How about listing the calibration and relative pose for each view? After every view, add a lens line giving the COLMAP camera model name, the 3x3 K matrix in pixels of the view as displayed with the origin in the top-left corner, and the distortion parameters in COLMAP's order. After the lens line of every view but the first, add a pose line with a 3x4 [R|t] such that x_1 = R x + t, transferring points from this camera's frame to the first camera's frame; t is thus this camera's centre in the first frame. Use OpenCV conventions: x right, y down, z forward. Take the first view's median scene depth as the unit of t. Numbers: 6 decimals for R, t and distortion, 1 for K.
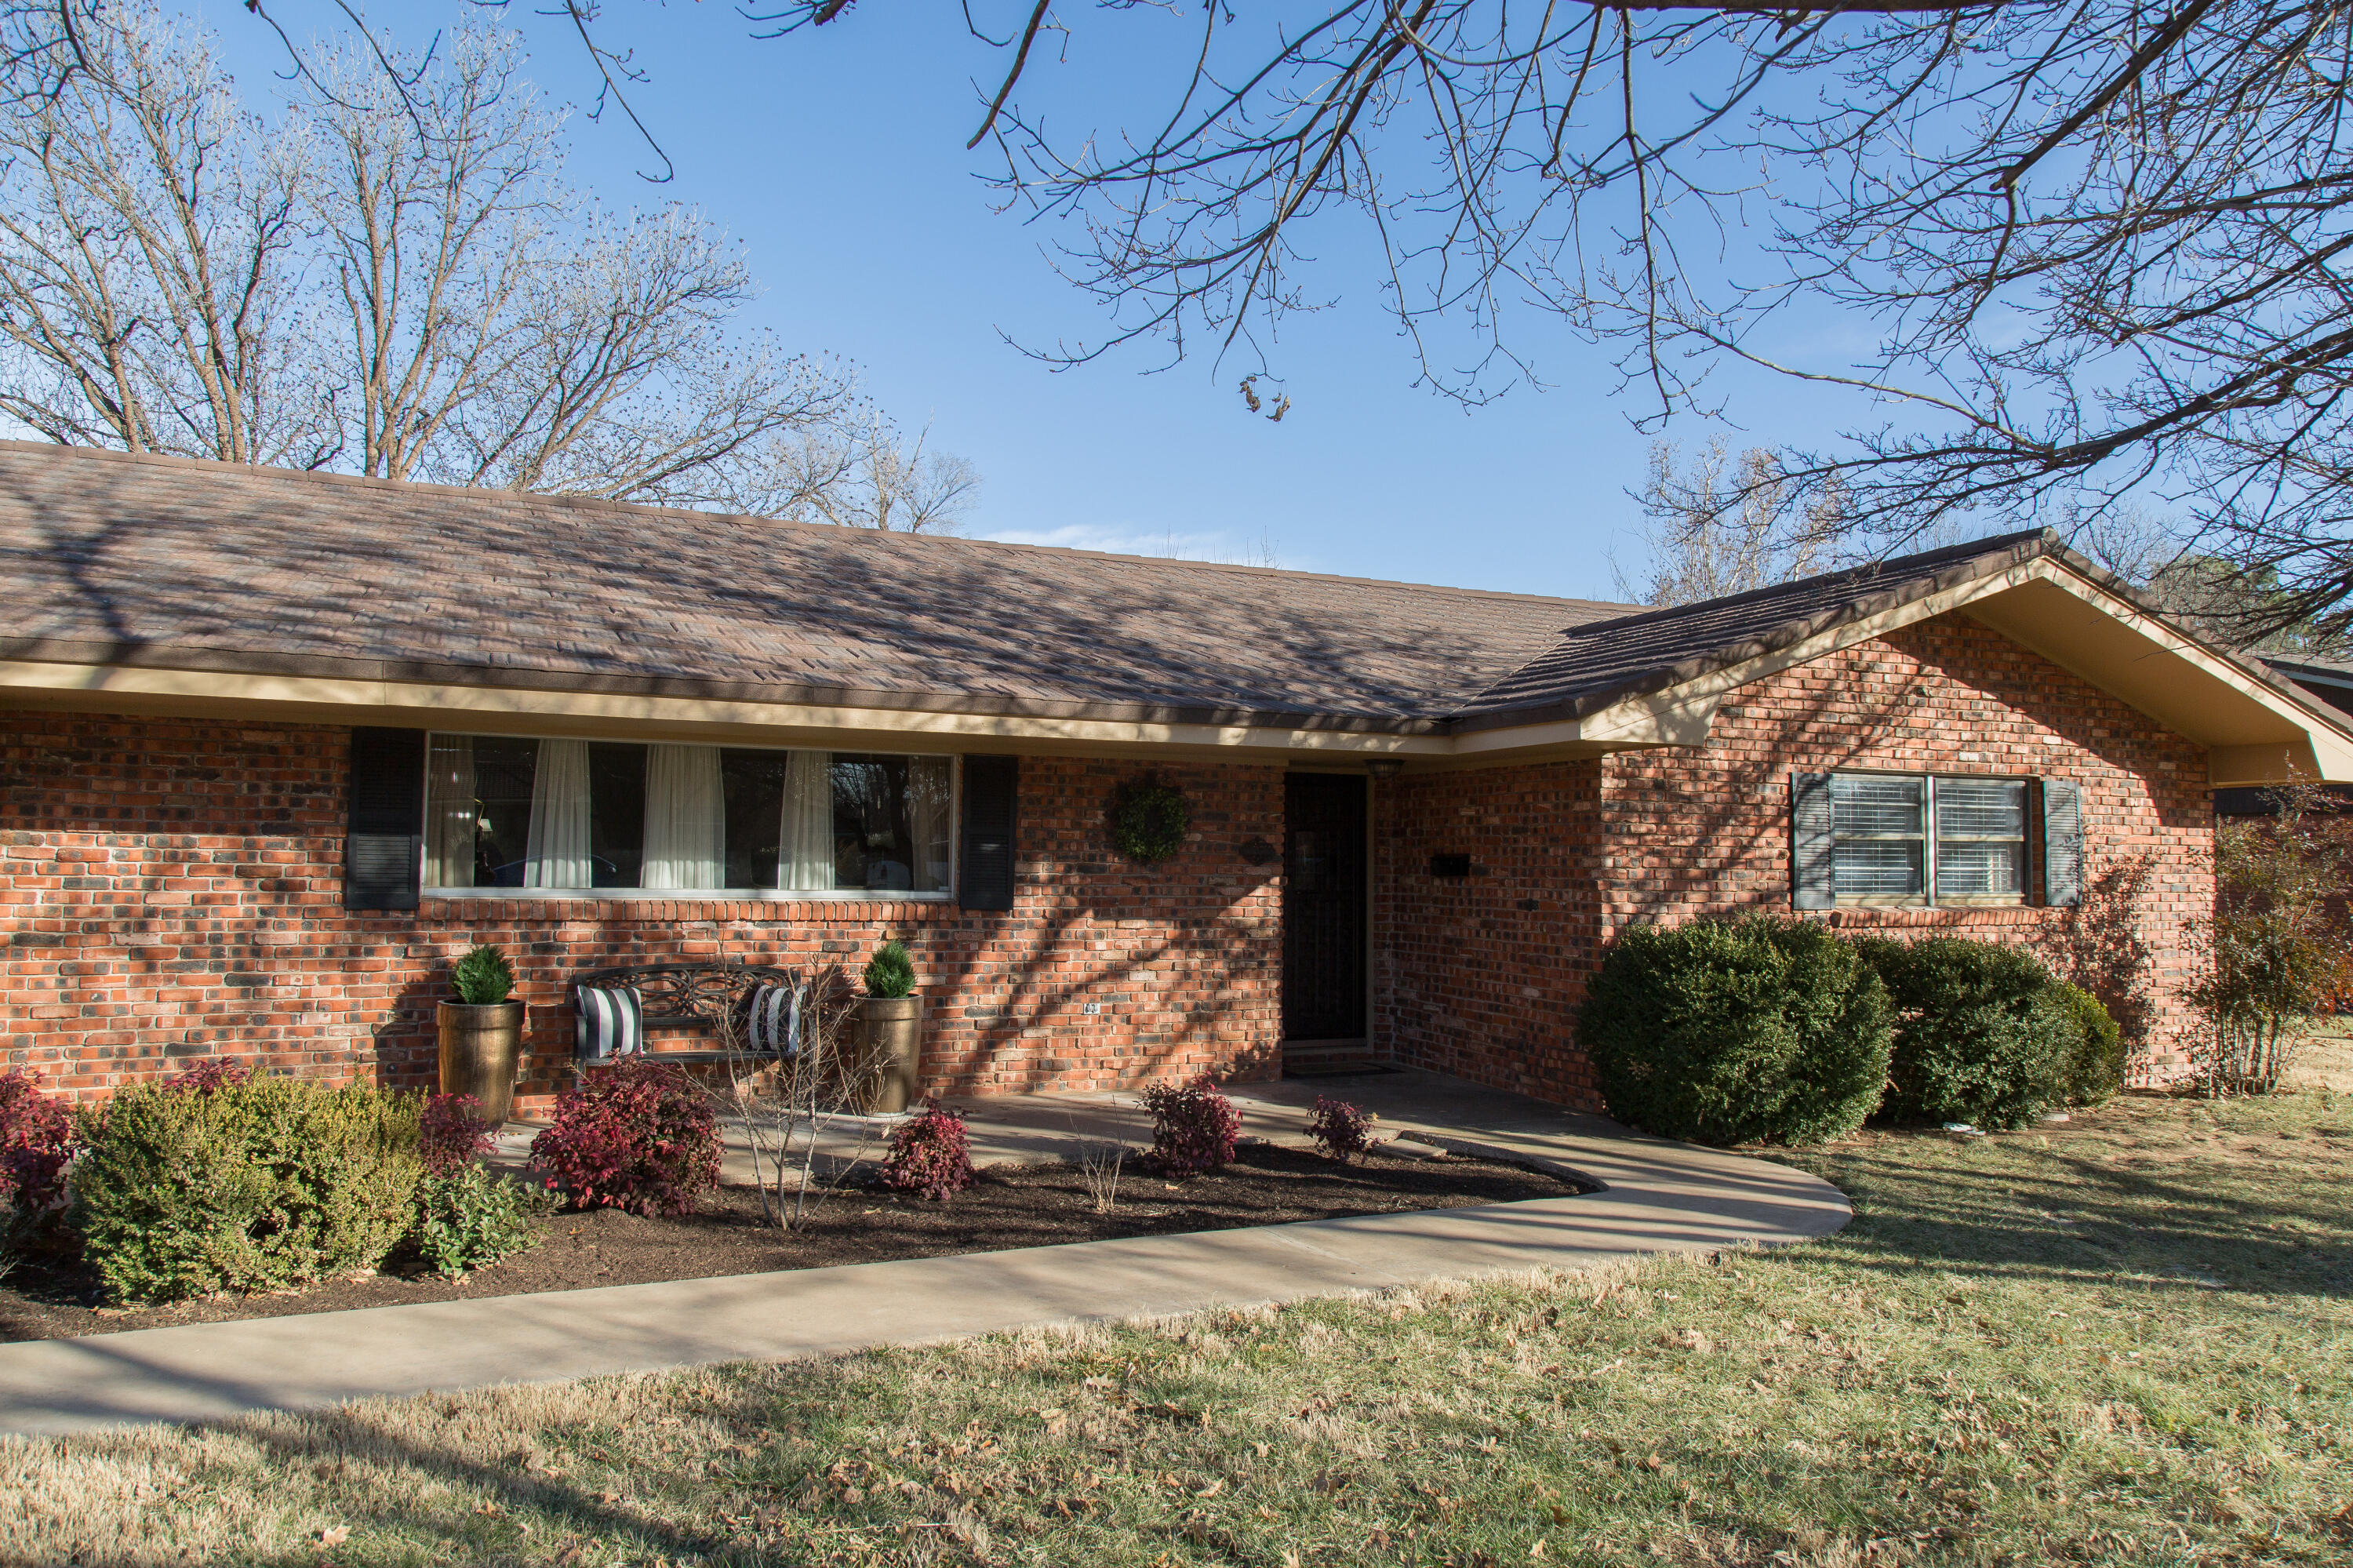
lens RADIAL K [[1560.0, 0, 1184.5], [0, 1560.0, 784.0], [0, 0, 1]] dist [-0.002076, 0.004459]
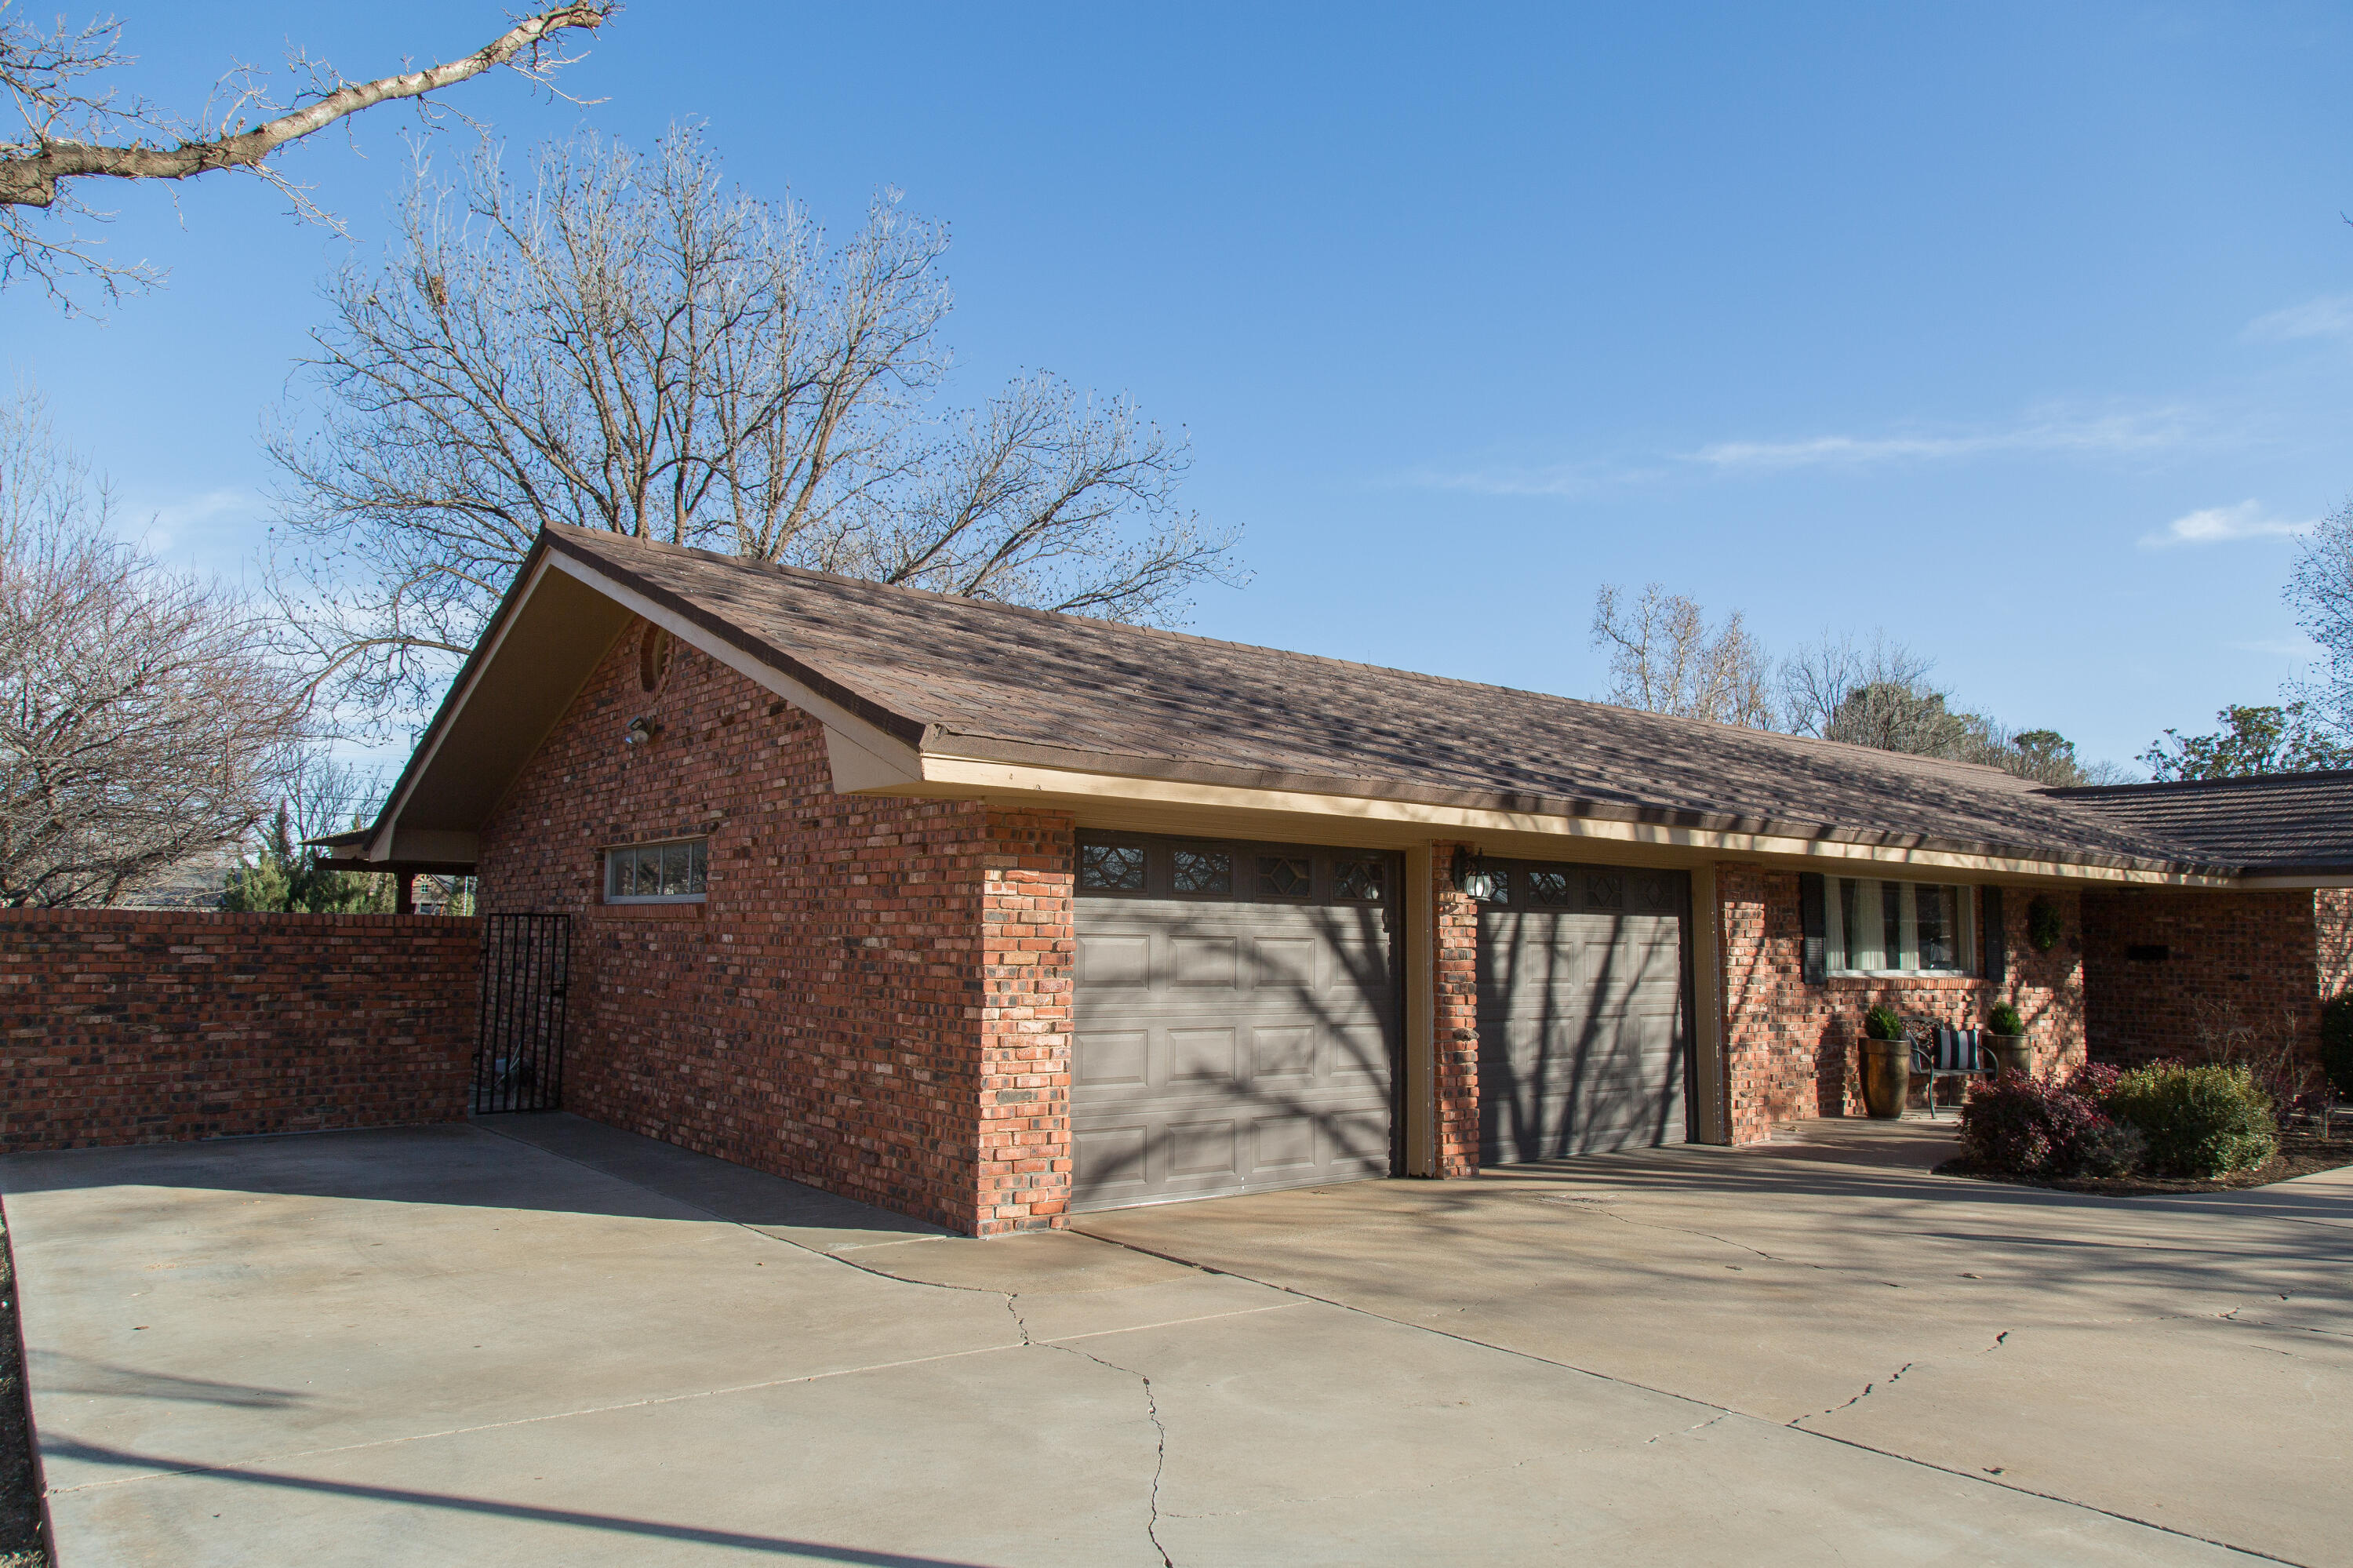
lens RADIAL K [[1620.7, 0, 1176.5], [0, 1620.7, 784.0], [0, 0, 1]] dist [0.021238, -0.000304]
pose [[0.968134, 0.024537, 0.249229, -1.361237], [-0.014522, 0.999014, -0.041946, -0.040185], [-0.250012, 0.036990, 0.967536, -0.425430]]
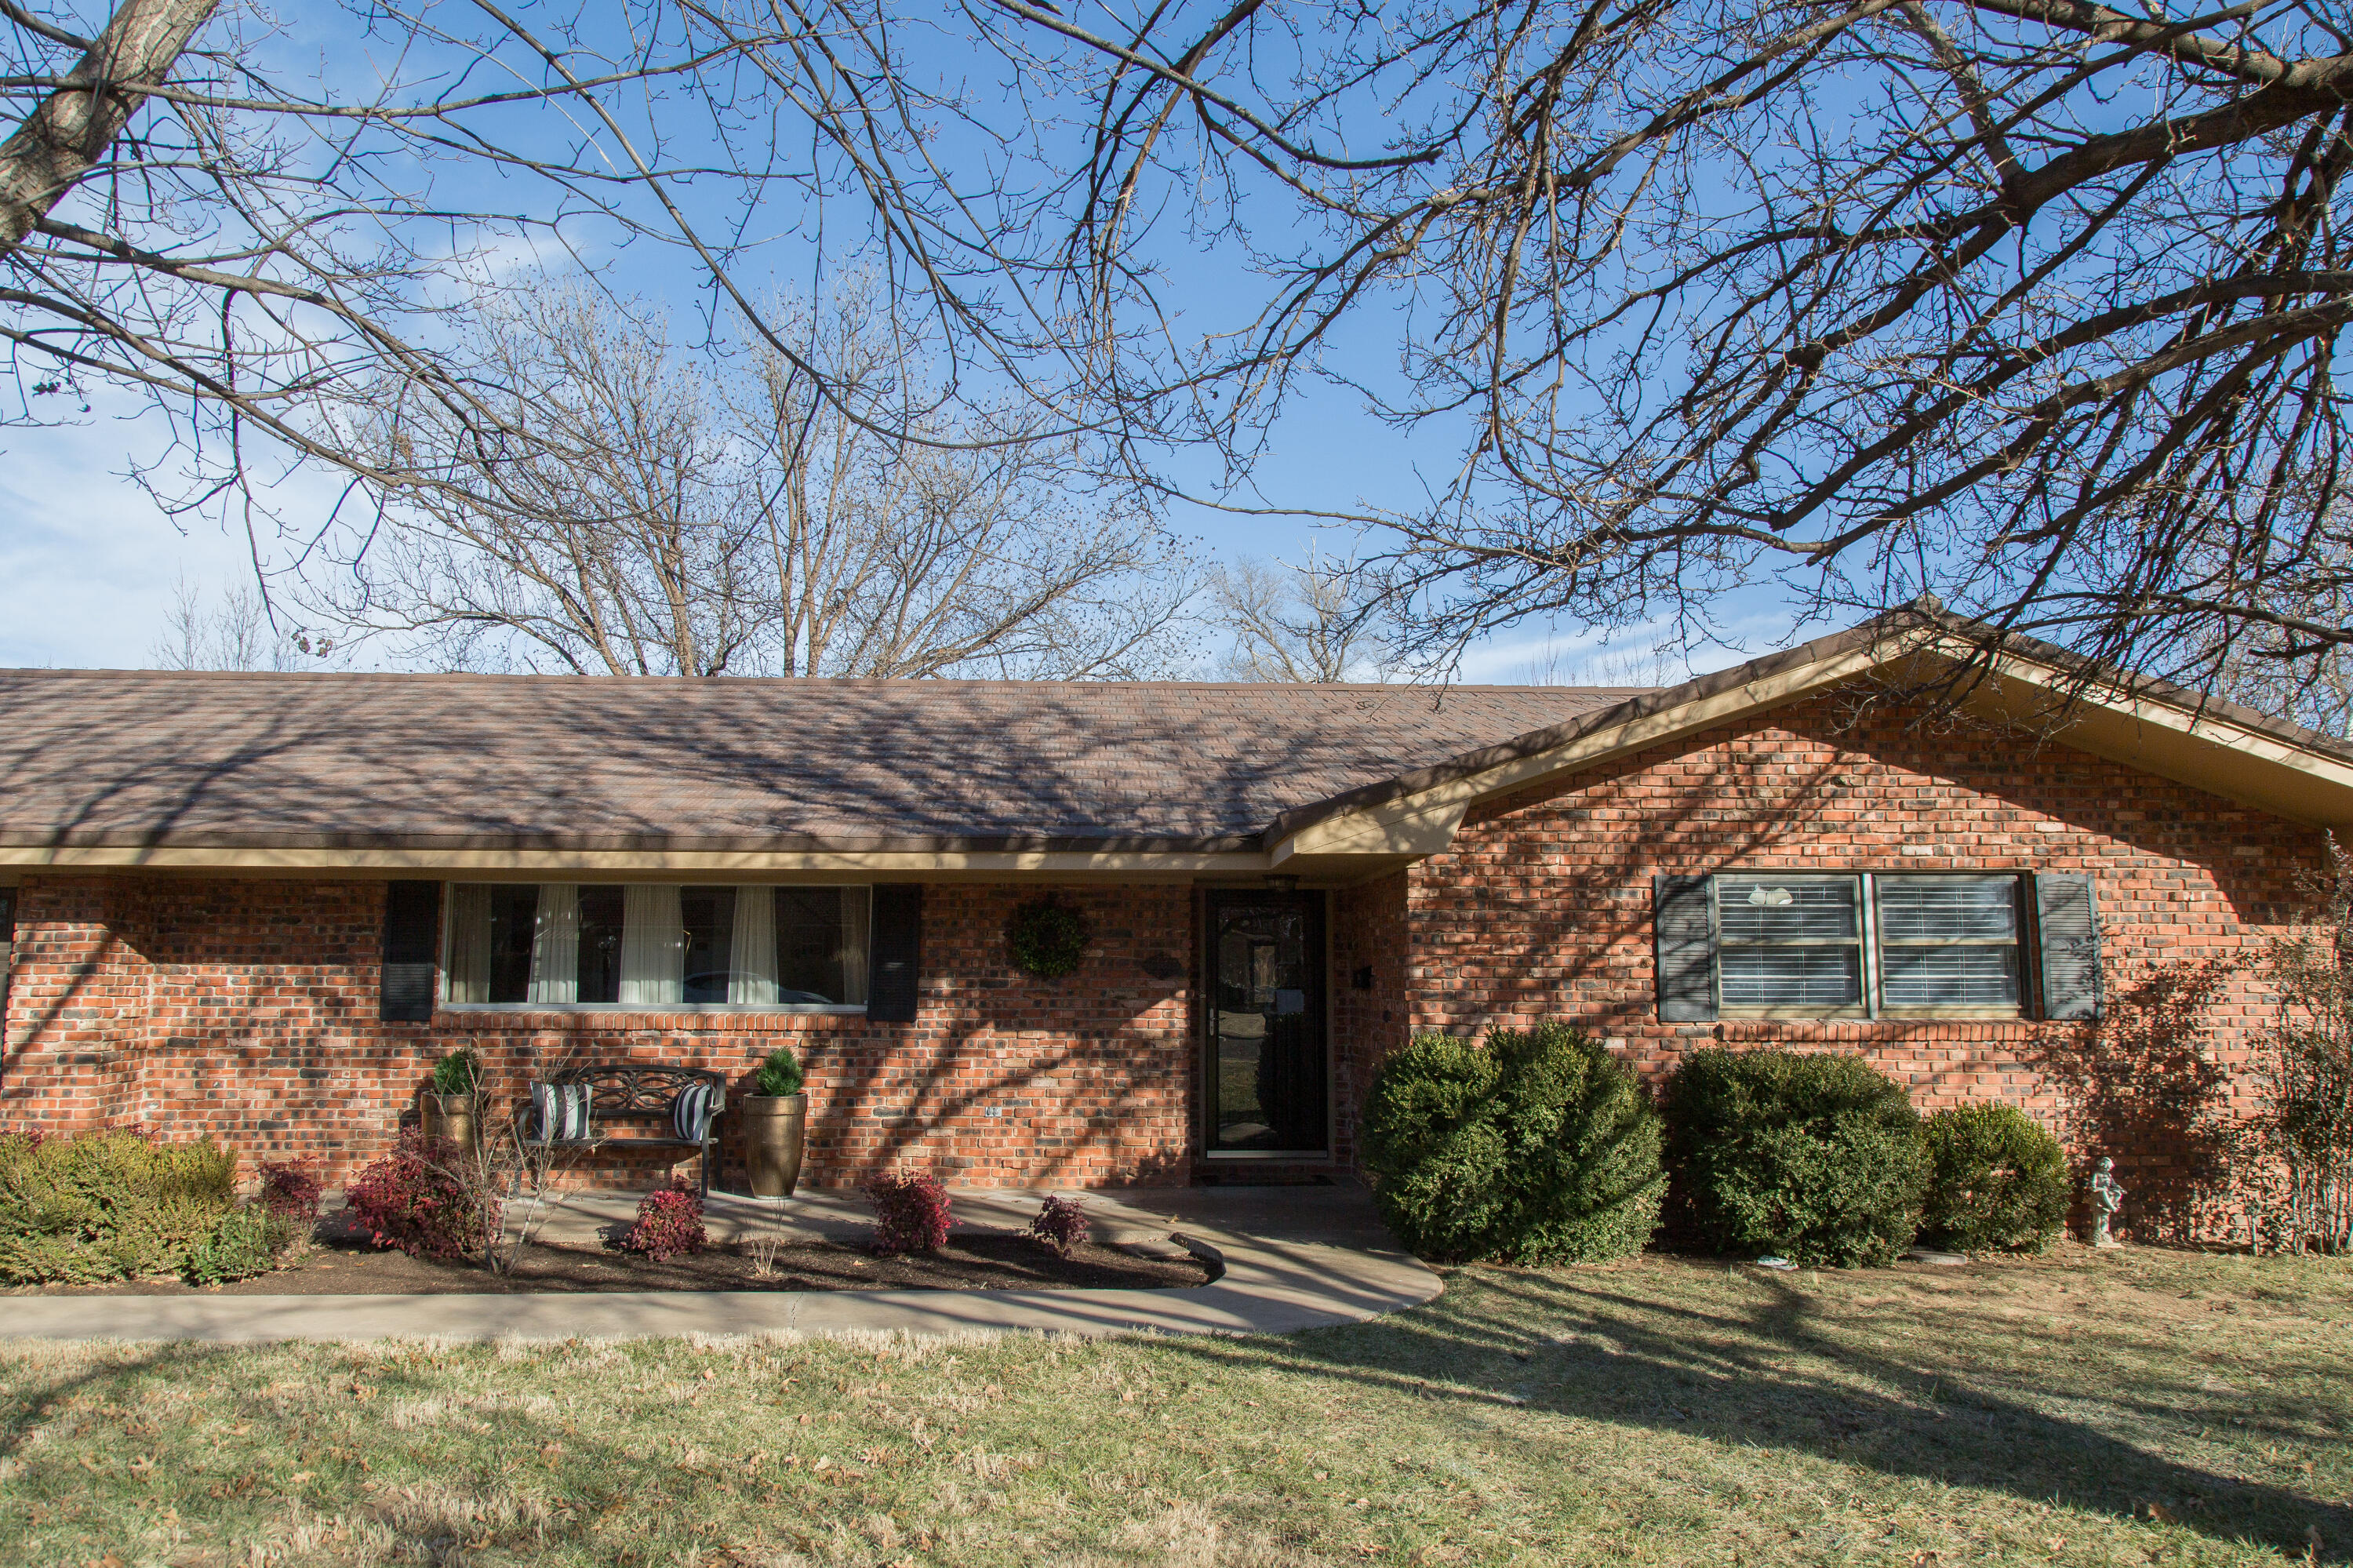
lens RADIAL K [[1620.7, 0, 1176.5], [0, 1620.7, 784.0], [0, 0, 1]] dist [0.021238, -0.000304]
pose [[0.927154, -0.054527, -0.370692, 0.498829], [0.027307, 0.996556, -0.078291, 0.006573], [0.373685, 0.062466, 0.925450, -0.025053]]
